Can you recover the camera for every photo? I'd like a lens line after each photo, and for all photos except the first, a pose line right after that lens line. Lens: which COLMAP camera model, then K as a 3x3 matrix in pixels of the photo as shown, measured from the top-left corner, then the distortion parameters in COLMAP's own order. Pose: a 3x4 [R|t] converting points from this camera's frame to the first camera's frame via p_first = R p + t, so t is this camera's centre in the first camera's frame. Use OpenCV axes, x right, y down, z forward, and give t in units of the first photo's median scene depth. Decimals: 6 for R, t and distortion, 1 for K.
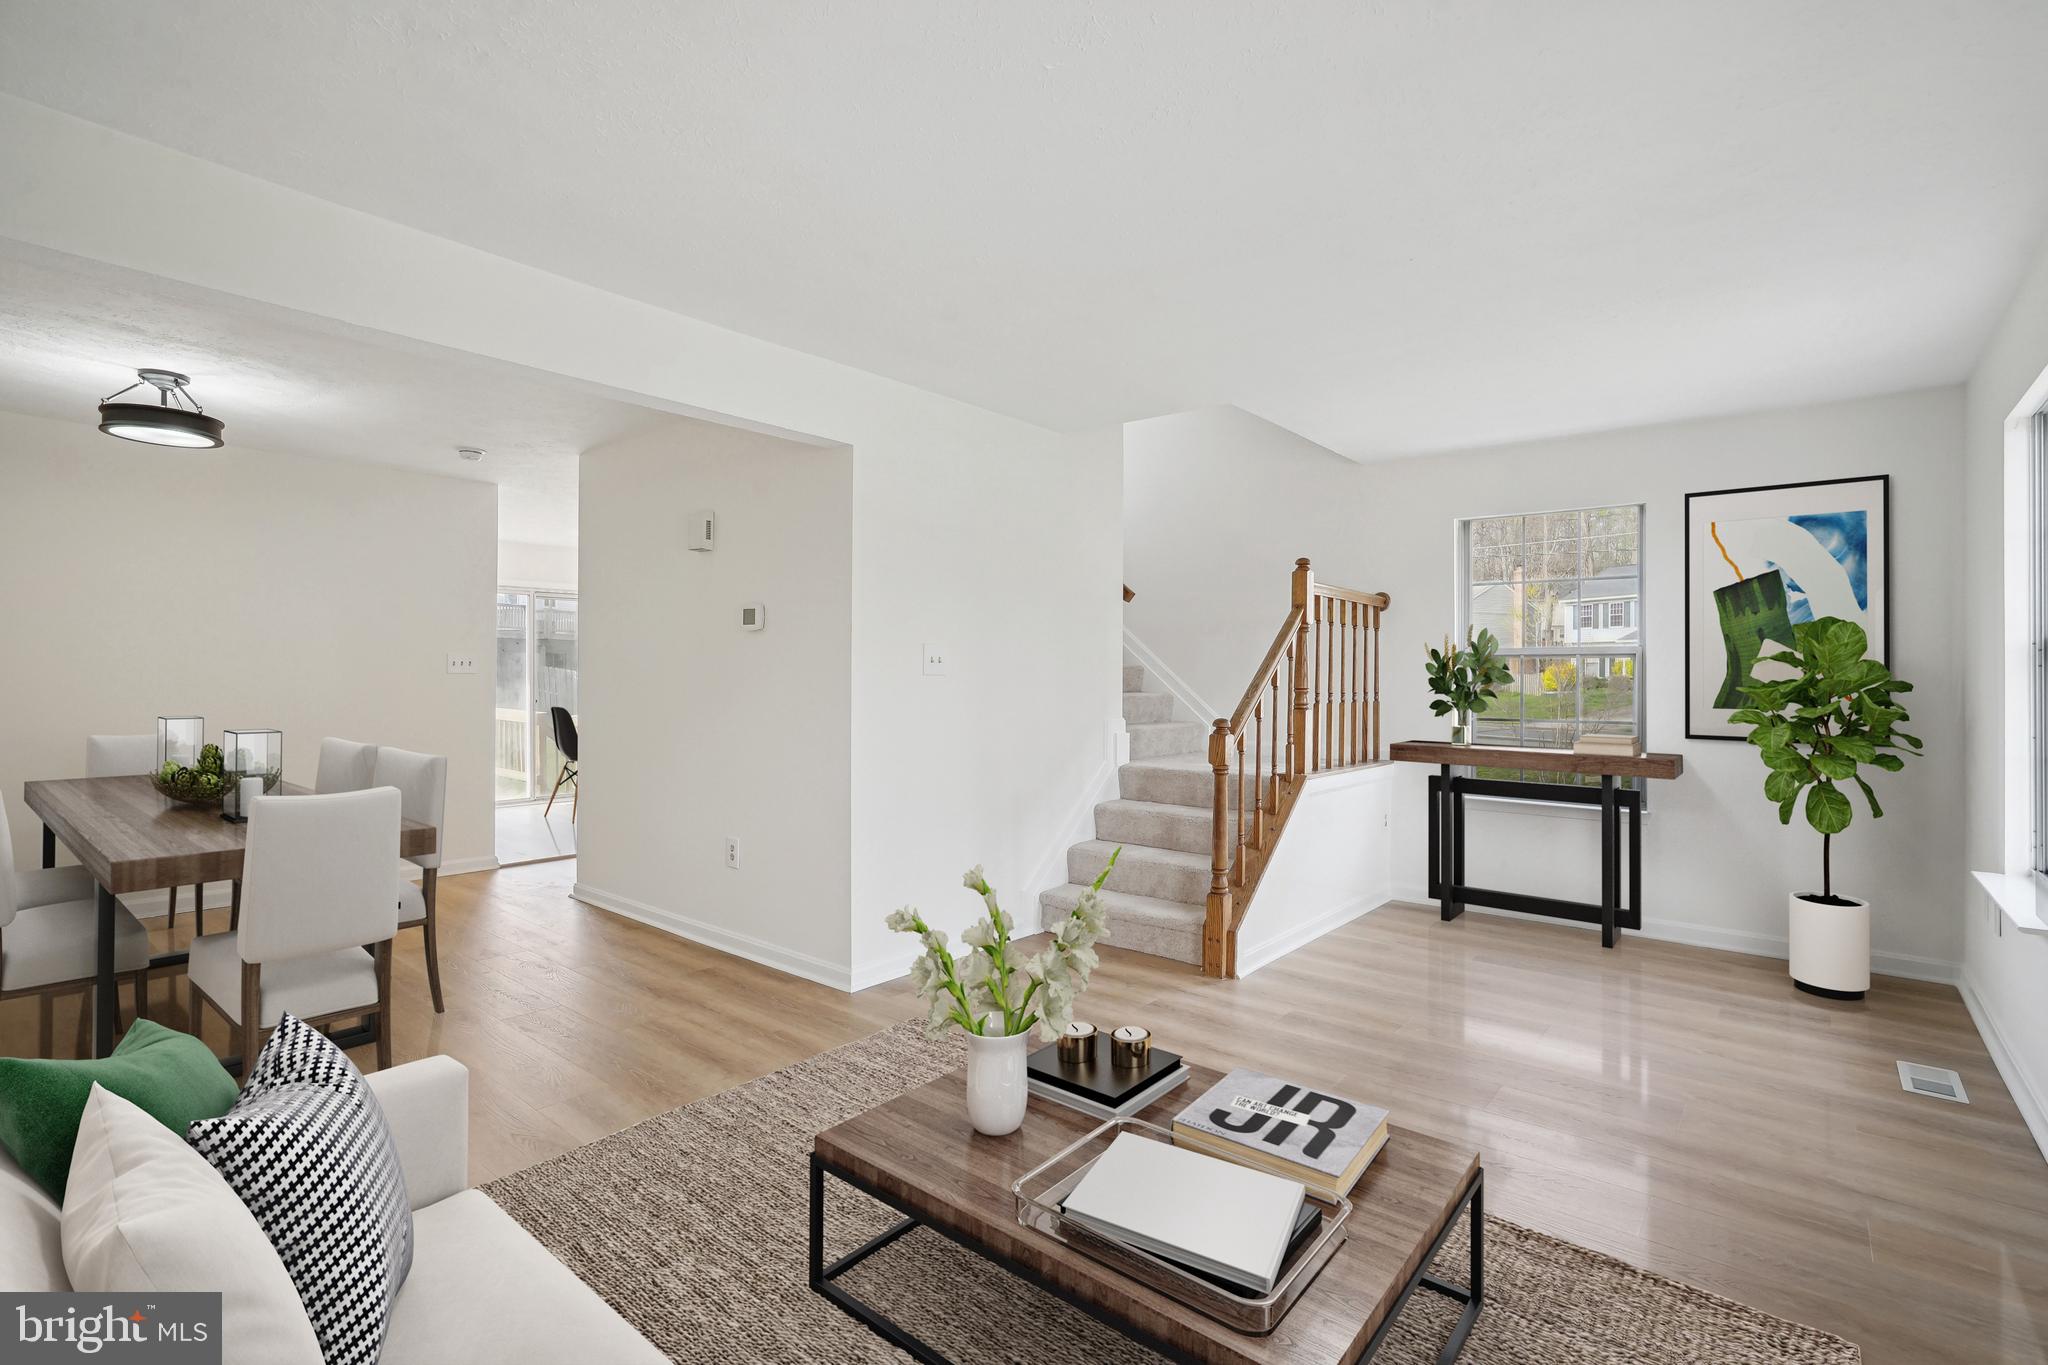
lens RADIAL K [[973.9, 0, 1038.6], [0, 973.9, 679.2], [0, 0, 1]] dist [-0.027690, 0.000585]
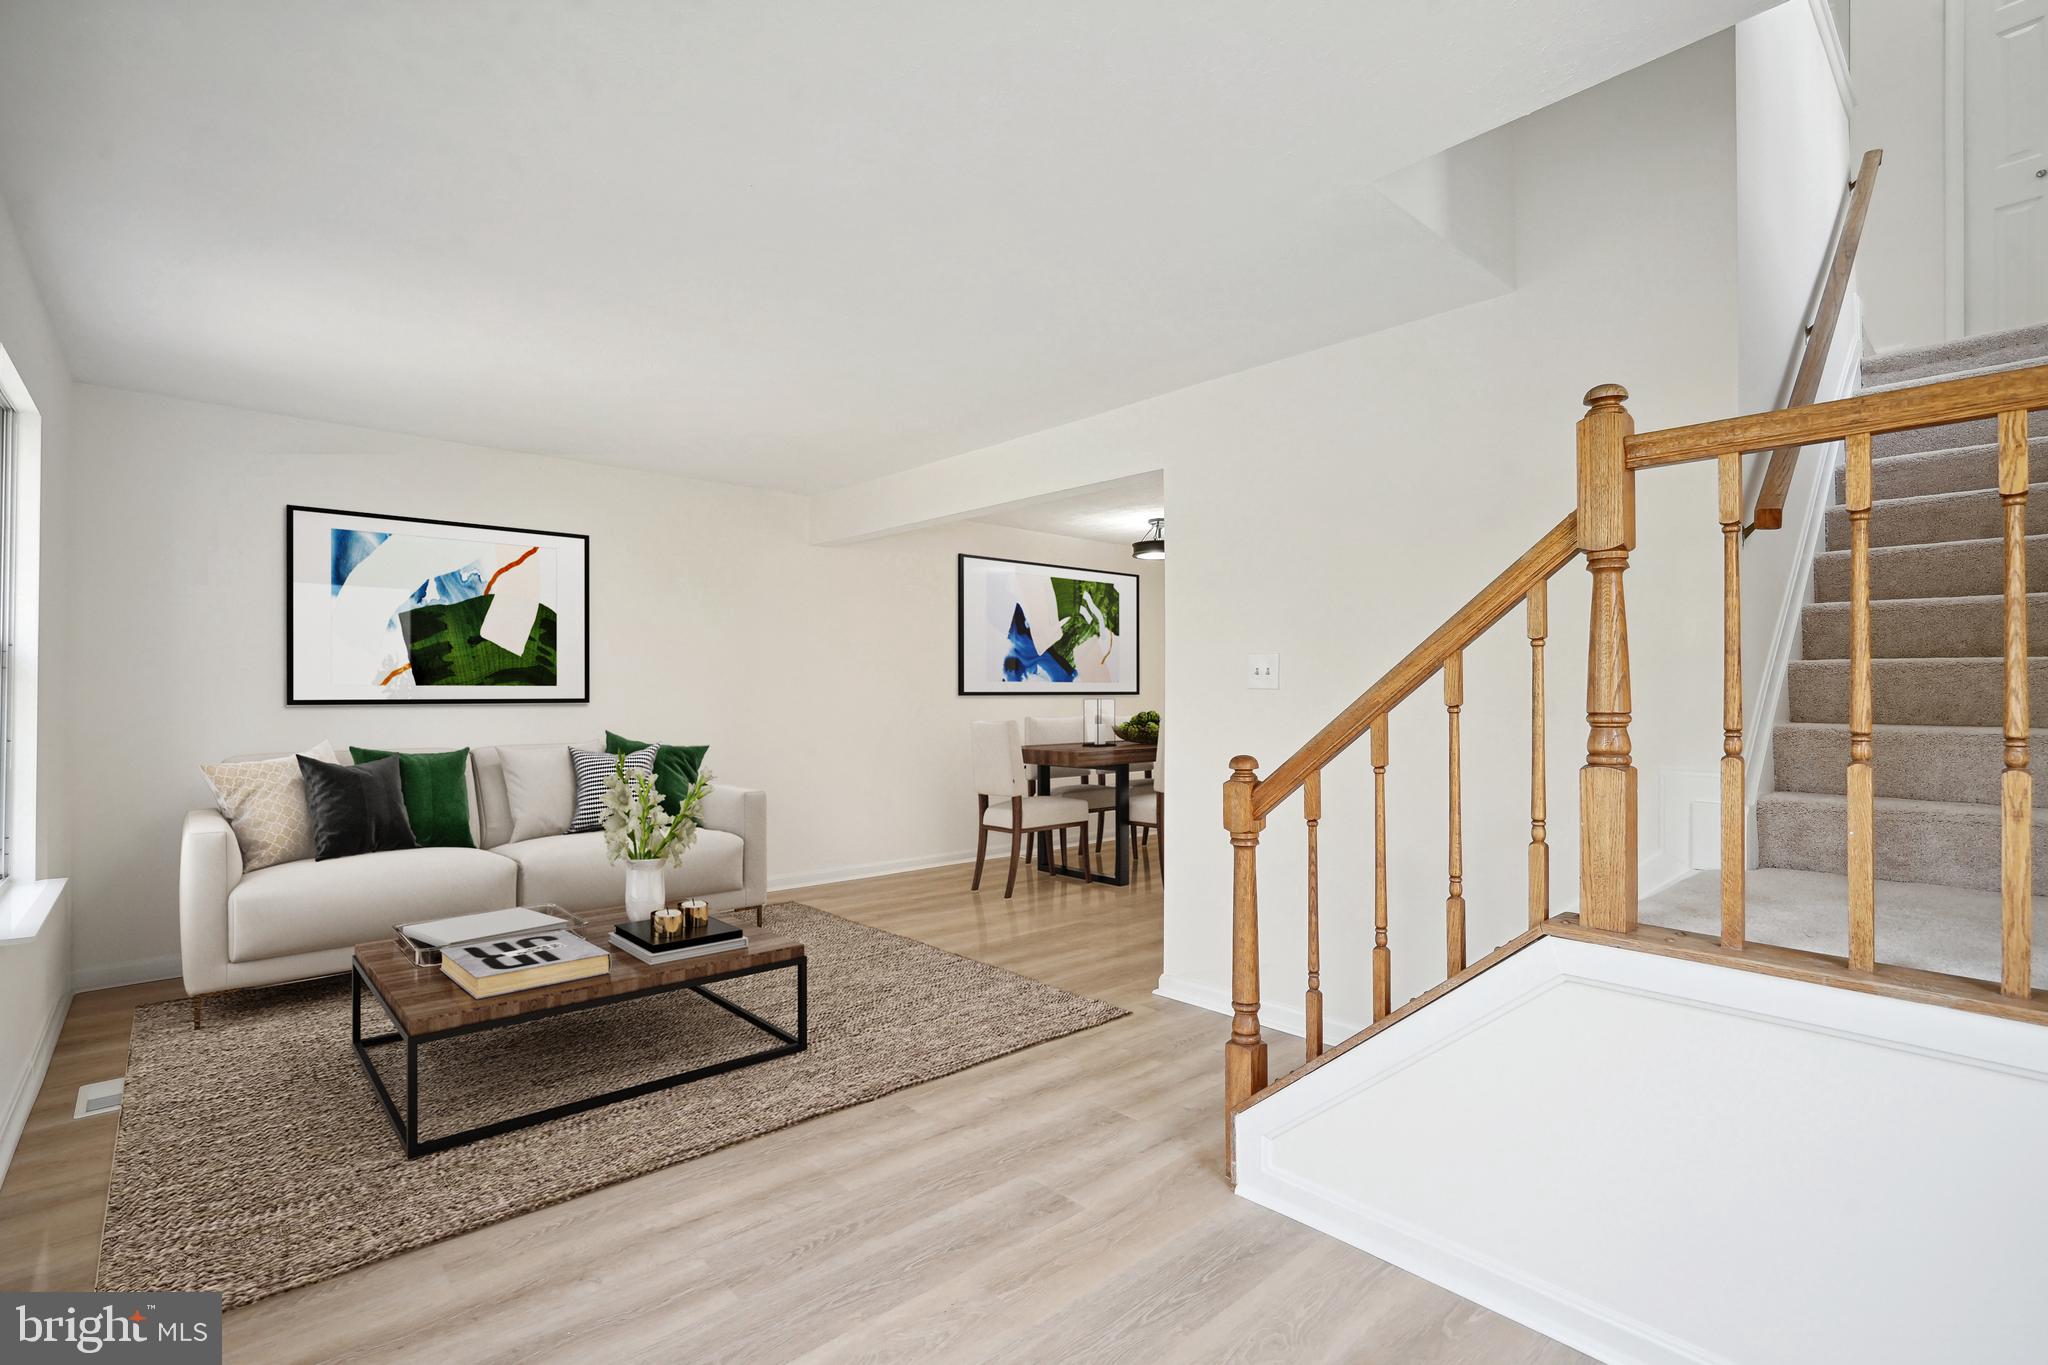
lens RADIAL K [[973.9, 0, 1038.6], [0, 973.9, 679.2], [0, 0, 1]] dist [-0.027690, 0.000585]
pose [[-0.118939, -0.014228, -0.992800, 0.889203], [-0.004908, 0.999894, -0.013742, 0.000186], [0.992889, 0.003238, -0.118996, 1.028437]]
